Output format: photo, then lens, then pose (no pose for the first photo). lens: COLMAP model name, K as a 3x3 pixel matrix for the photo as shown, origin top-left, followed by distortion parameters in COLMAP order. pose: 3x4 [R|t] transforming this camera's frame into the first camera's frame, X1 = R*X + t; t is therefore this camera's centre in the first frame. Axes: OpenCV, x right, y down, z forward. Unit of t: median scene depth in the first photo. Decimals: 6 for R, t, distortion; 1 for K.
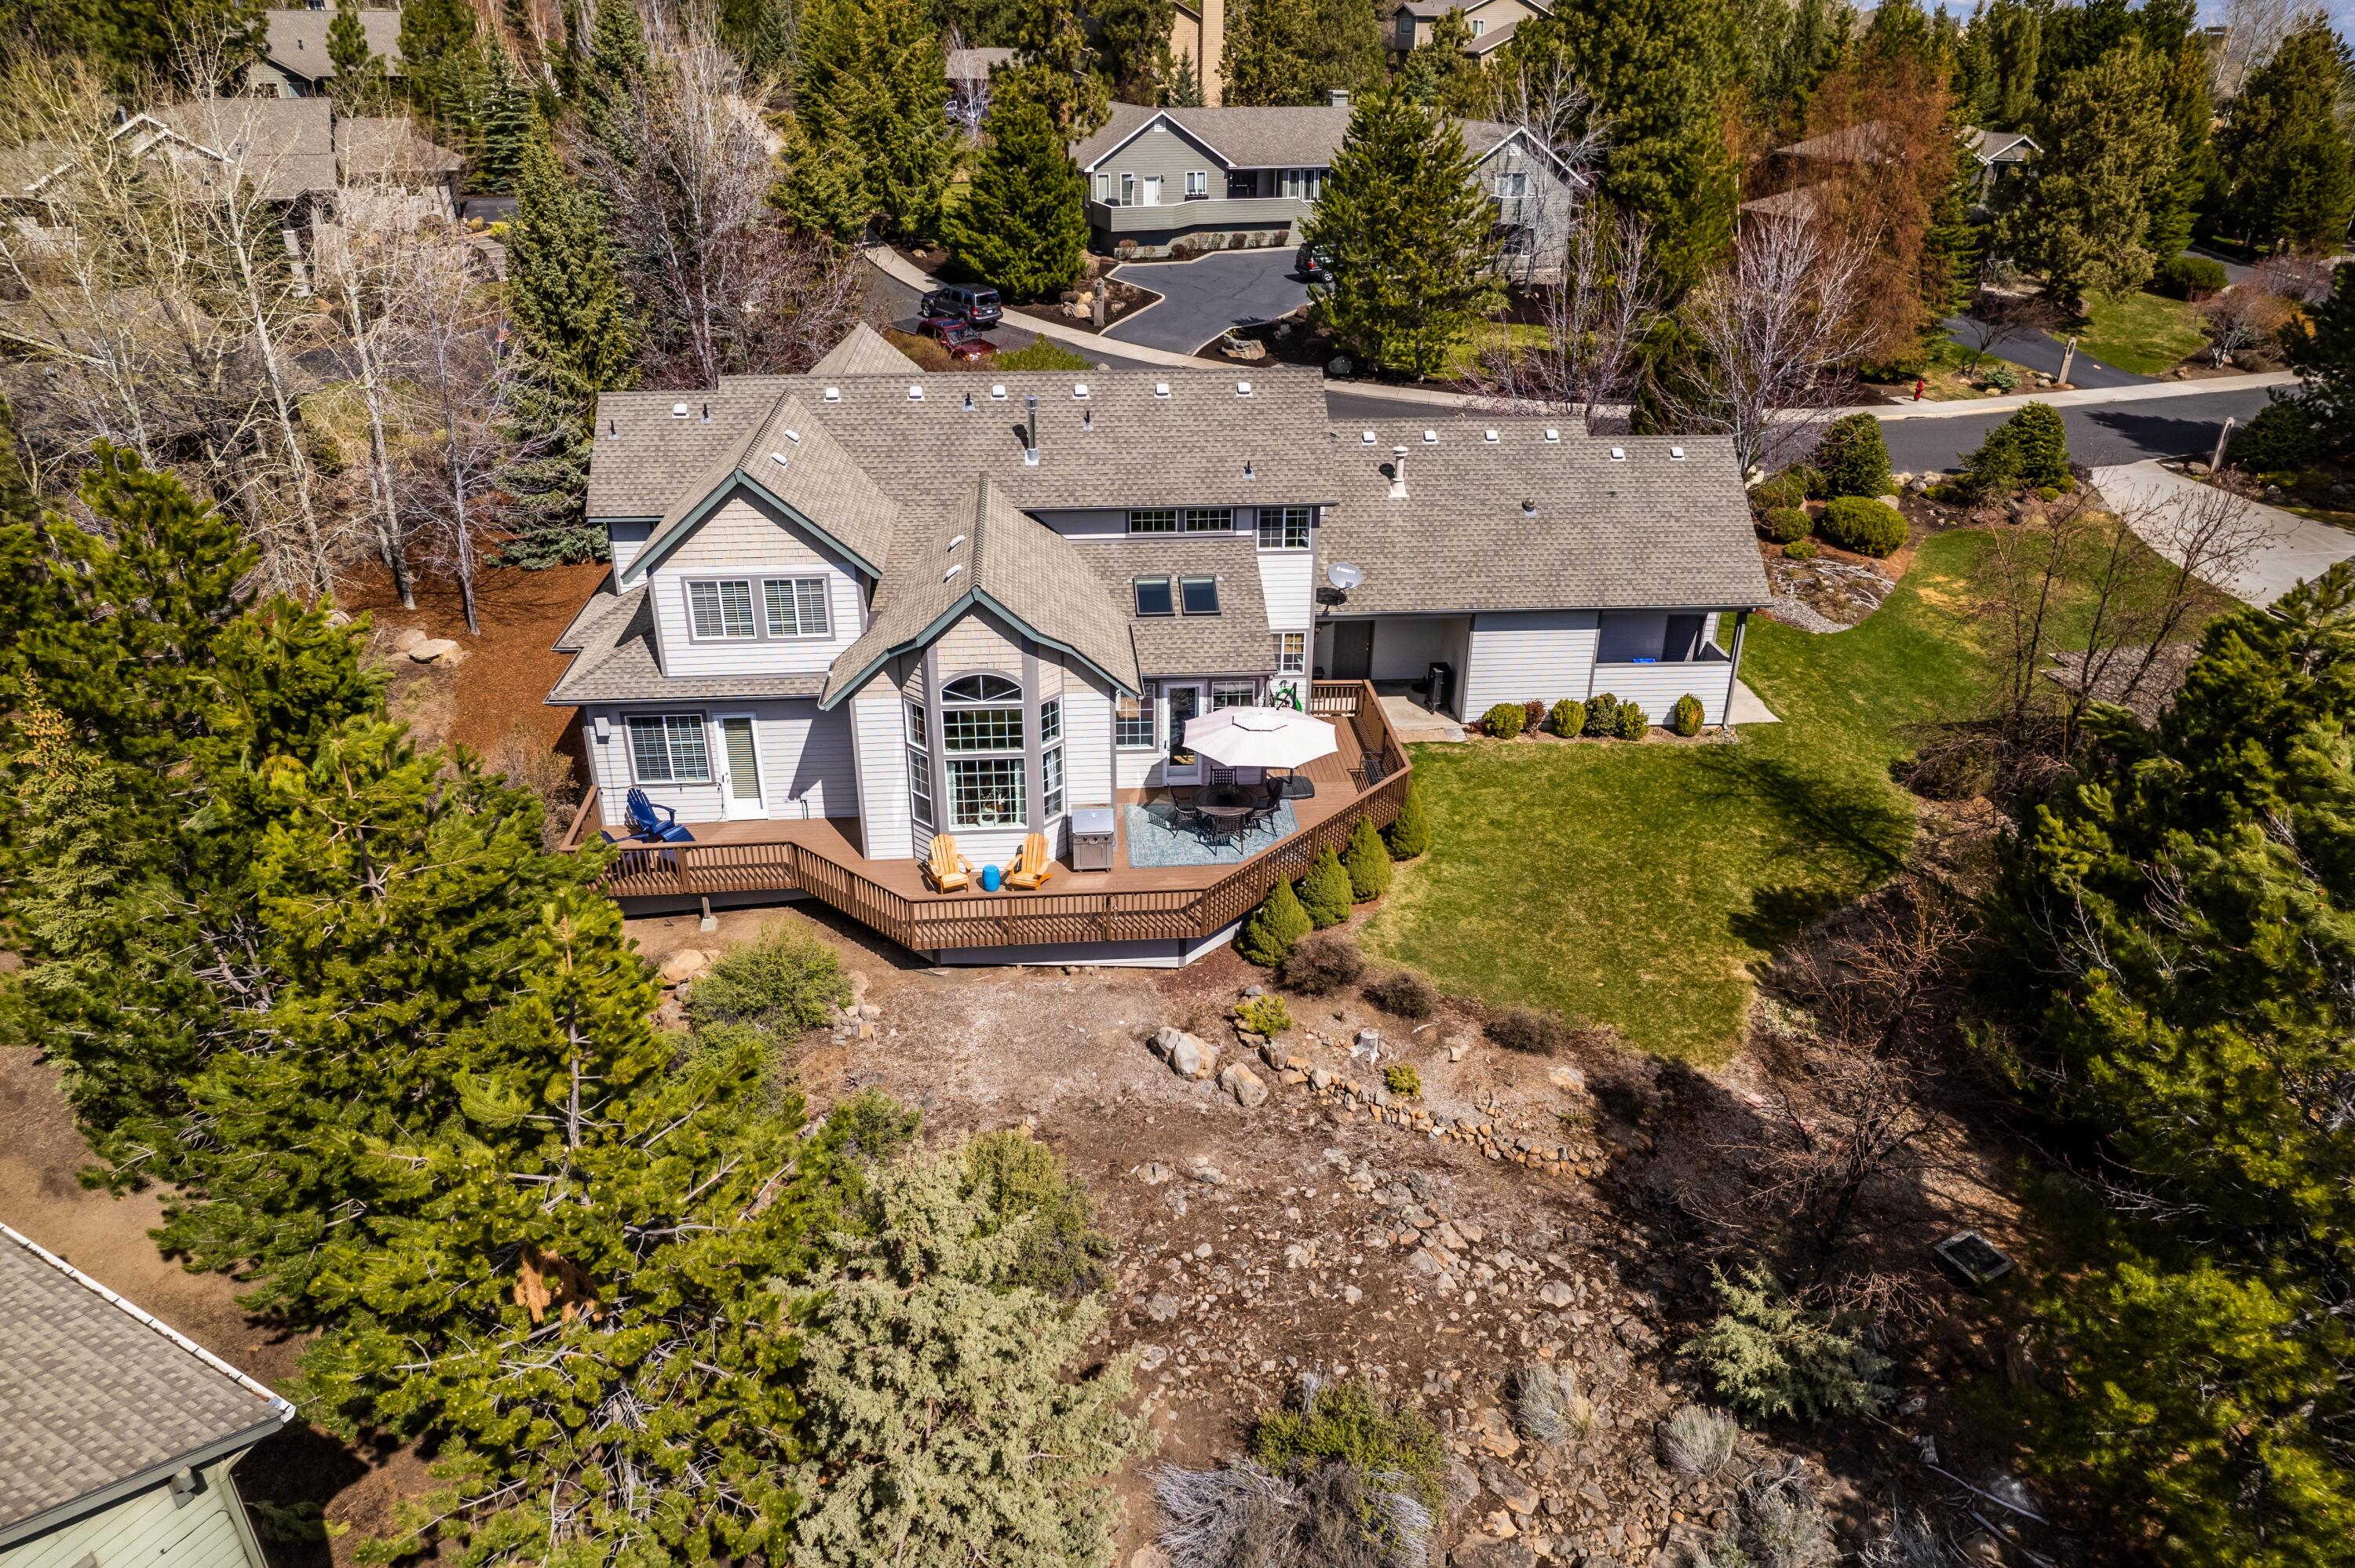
lens RADIAL K [[1359.8, 0, 1041.5], [0, 1359.8, 775.2], [0, 0, 1]] dist [-0.031560, 0.023951]
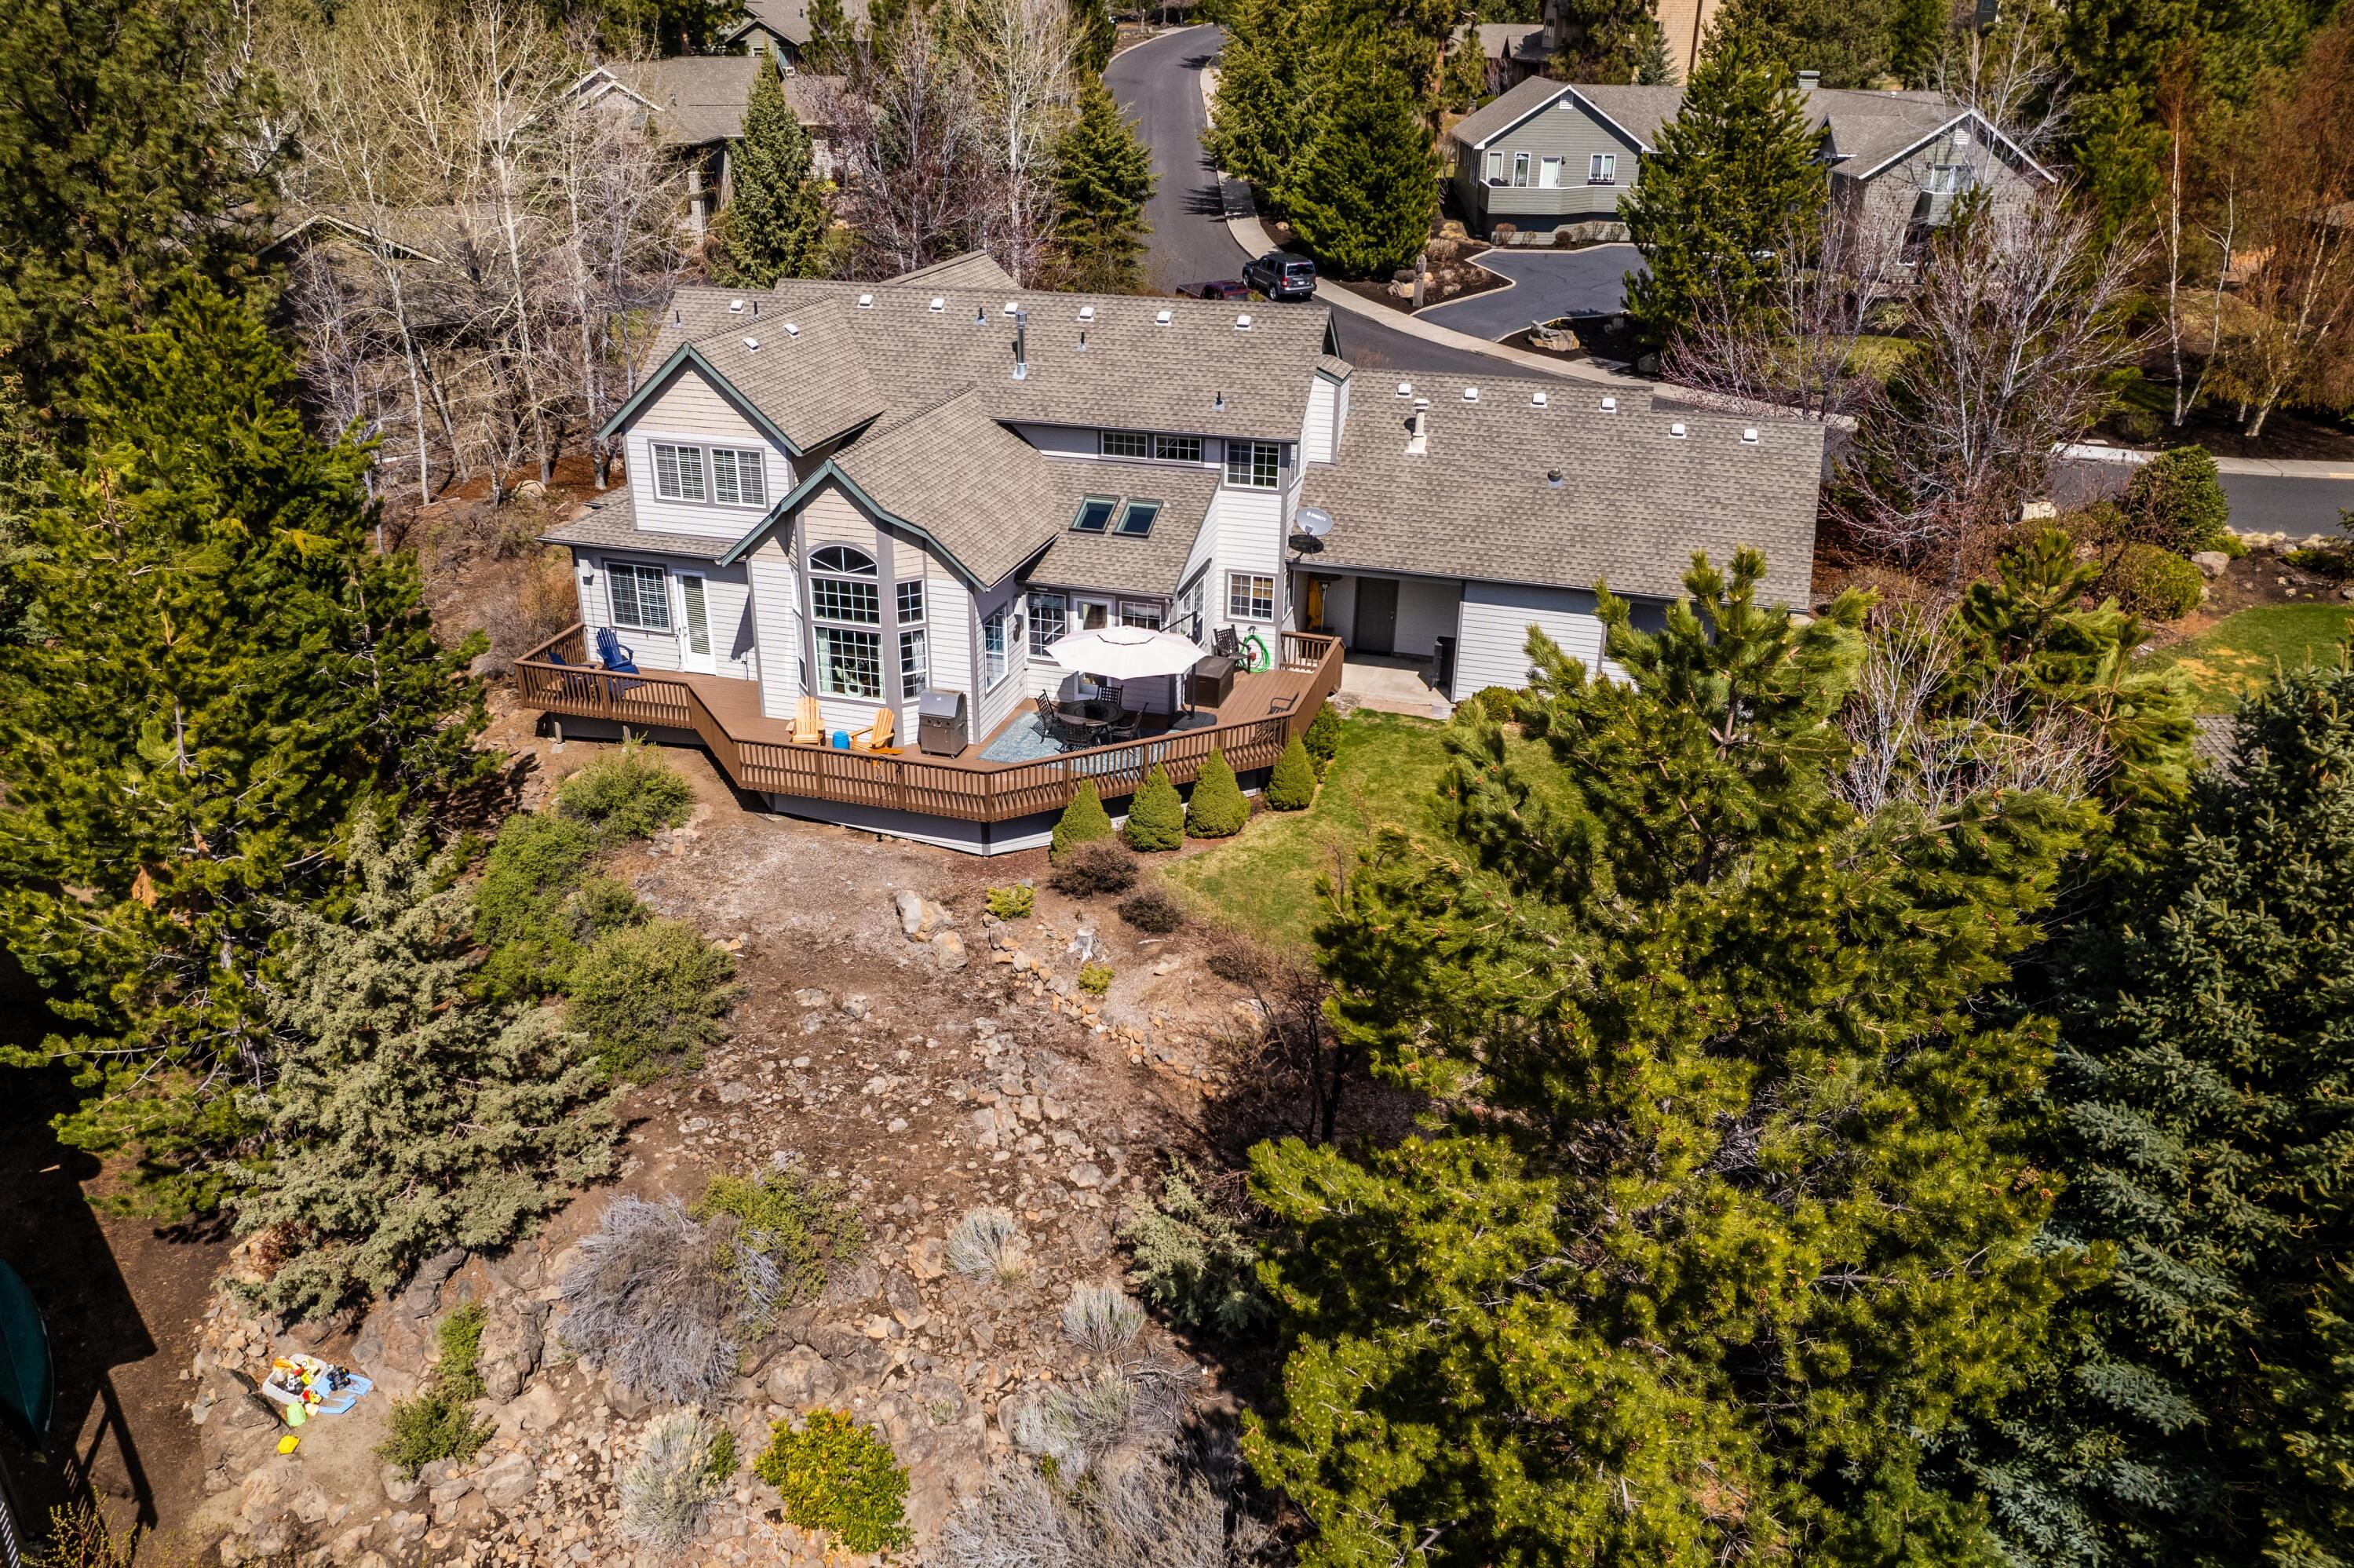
lens RADIAL K [[1449.5, 0, 1058.3], [0, 1449.5, 793.1], [0, 0, 1]] dist [-0.028121, 0.004586]
pose [[0.940016, 0.165813, -0.298119, 0.428877], [-0.168171, 0.985595, 0.017914, 0.059994], [0.296795, 0.033295, 0.954361, -0.027697]]
